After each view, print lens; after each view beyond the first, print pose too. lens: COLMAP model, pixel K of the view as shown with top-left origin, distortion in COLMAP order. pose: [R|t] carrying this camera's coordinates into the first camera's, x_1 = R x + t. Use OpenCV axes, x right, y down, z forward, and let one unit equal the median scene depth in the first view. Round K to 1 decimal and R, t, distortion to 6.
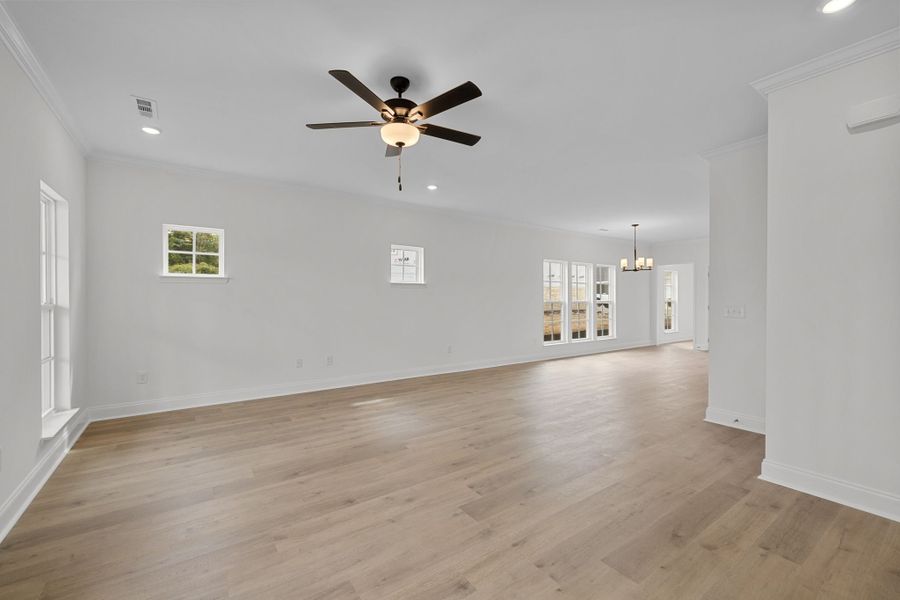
lens RADIAL K [[379.5, 0, 450.3], [0, 379.5, 295.9], [0, 0, 1]] dist [-0.000250, -0.000146]
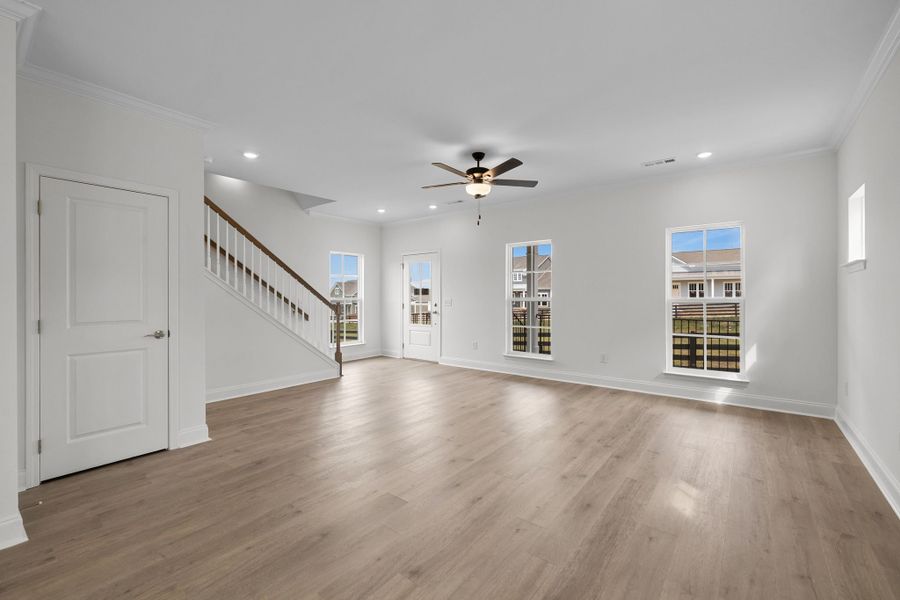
lens RADIAL K [[379.5, 0, 450.3], [0, 379.5, 295.9], [0, 0, 1]] dist [-0.000250, -0.000146]
pose [[-0.958868, 0.001681, -0.283846, 0.390317], [0.004055, 0.999962, -0.007774, 0.018856], [0.283822, -0.008605, -0.958838, 2.290300]]
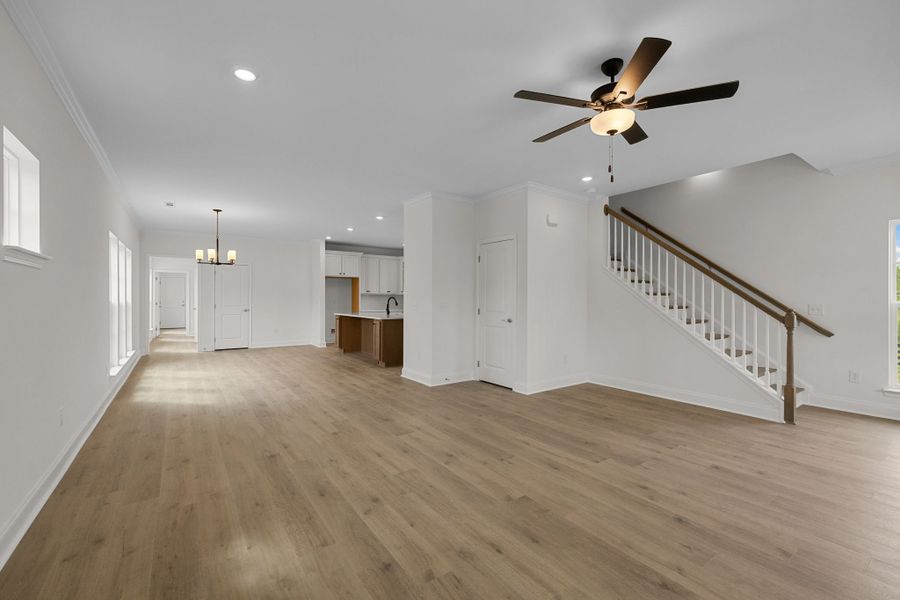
lens RADIAL K [[379.5, 0, 450.3], [0, 379.5, 295.9], [0, 0, 1]] dist [-0.000250, -0.000146]
pose [[-0.007686, 0.004986, 0.999958, -0.989082], [-0.010397, 0.999933, -0.005066, 0.008571], [-0.999916, -0.010435, -0.007634, 1.314766]]
